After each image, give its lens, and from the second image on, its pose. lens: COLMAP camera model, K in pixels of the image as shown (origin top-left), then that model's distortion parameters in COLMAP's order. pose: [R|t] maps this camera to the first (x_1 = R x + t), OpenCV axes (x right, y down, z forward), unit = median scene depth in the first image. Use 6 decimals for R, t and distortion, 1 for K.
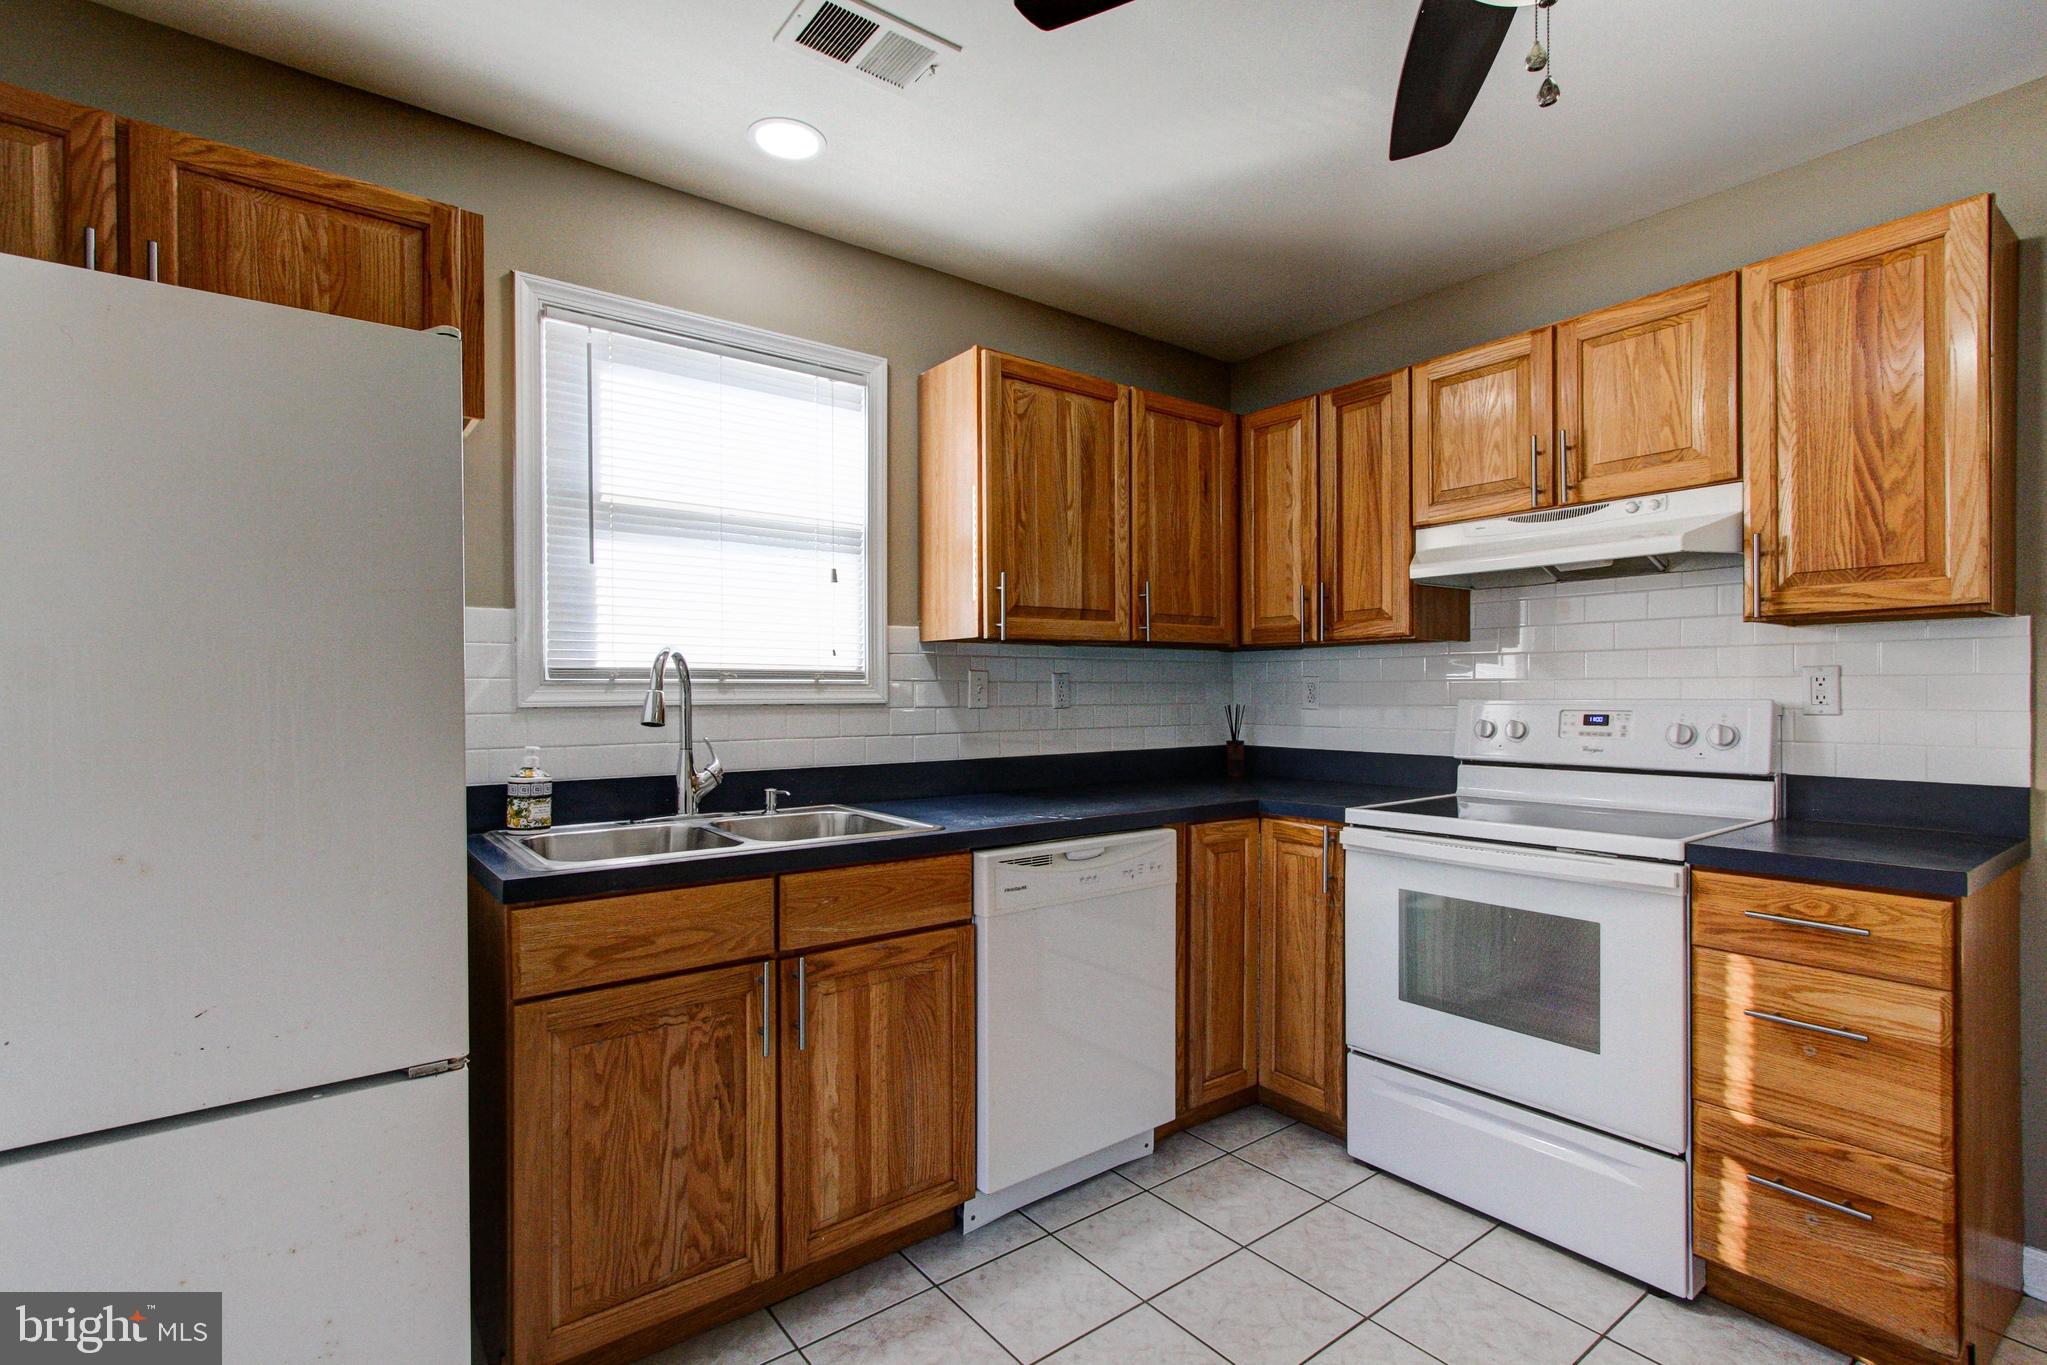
lens RADIAL K [[958.0, 0, 1022.1], [0, 958.0, 694.8], [0, 0, 1]] dist [0.002086, 0.000222]
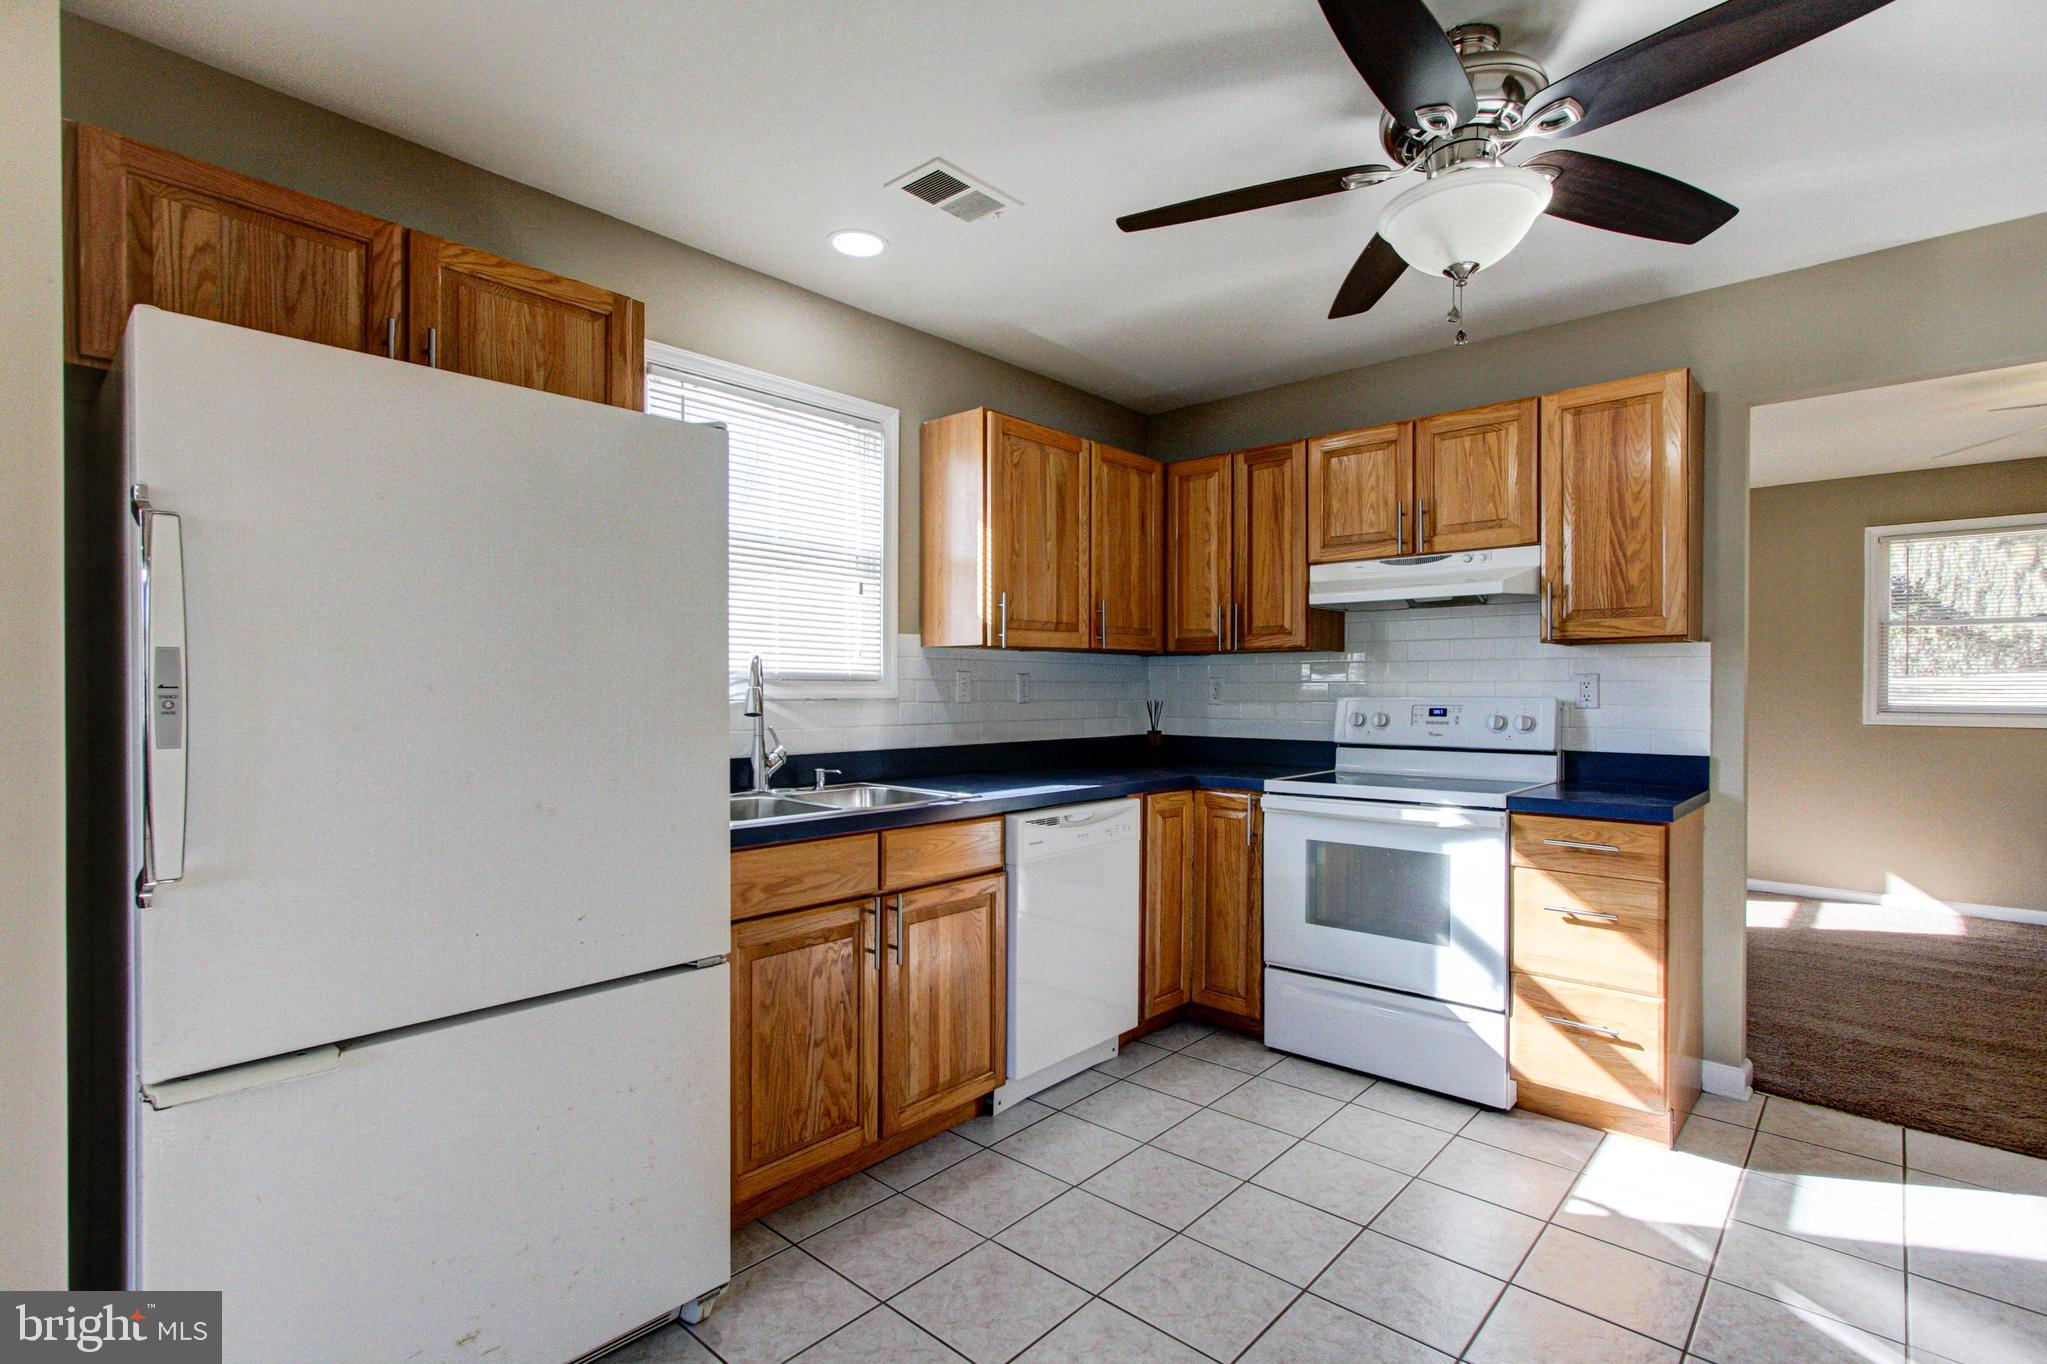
lens RADIAL K [[976.9, 0, 1016.8], [0, 976.9, 694.3], [0, 0, 1]] dist [0.000447, 0.000982]
pose [[0.983546, 0.003694, 0.180620, -0.249766], [-0.004122, 0.999990, 0.001992, 0.000845], [-0.180611, -0.002703, 0.983551, -0.261430]]
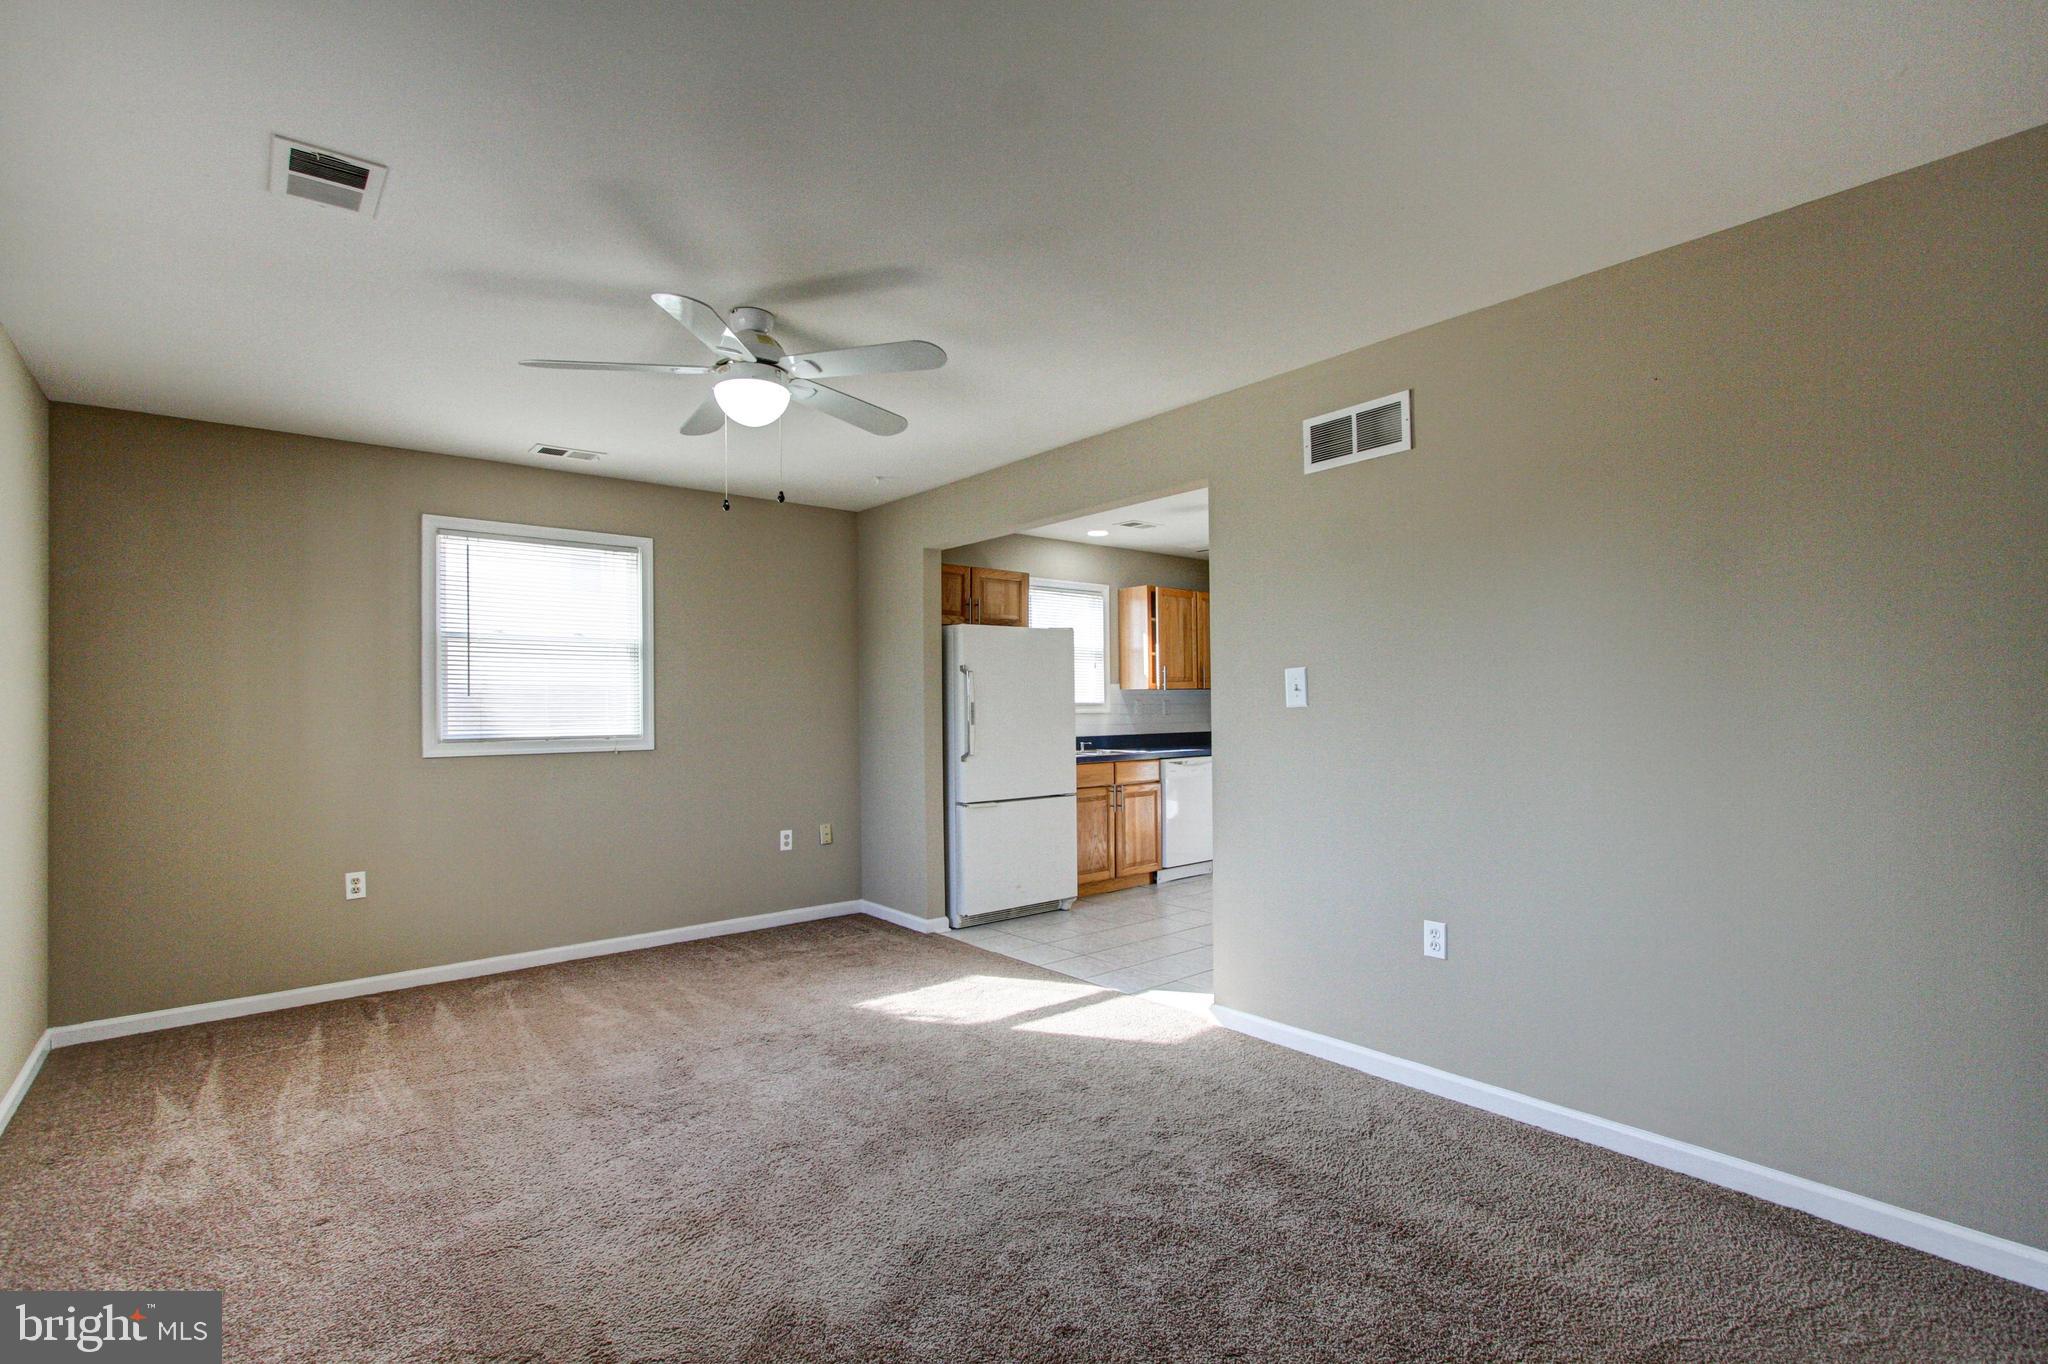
lens RADIAL K [[977.4, 0, 1017.3], [0, 977.4, 694.3], [0, 0, 1]] dist [0.000447, 0.000982]
pose [[0.999236, -0.007159, 0.038414, -0.591630], [0.007829, 0.999820, -0.017309, 0.001956], [-0.038283, 0.017596, 0.999112, -2.022188]]
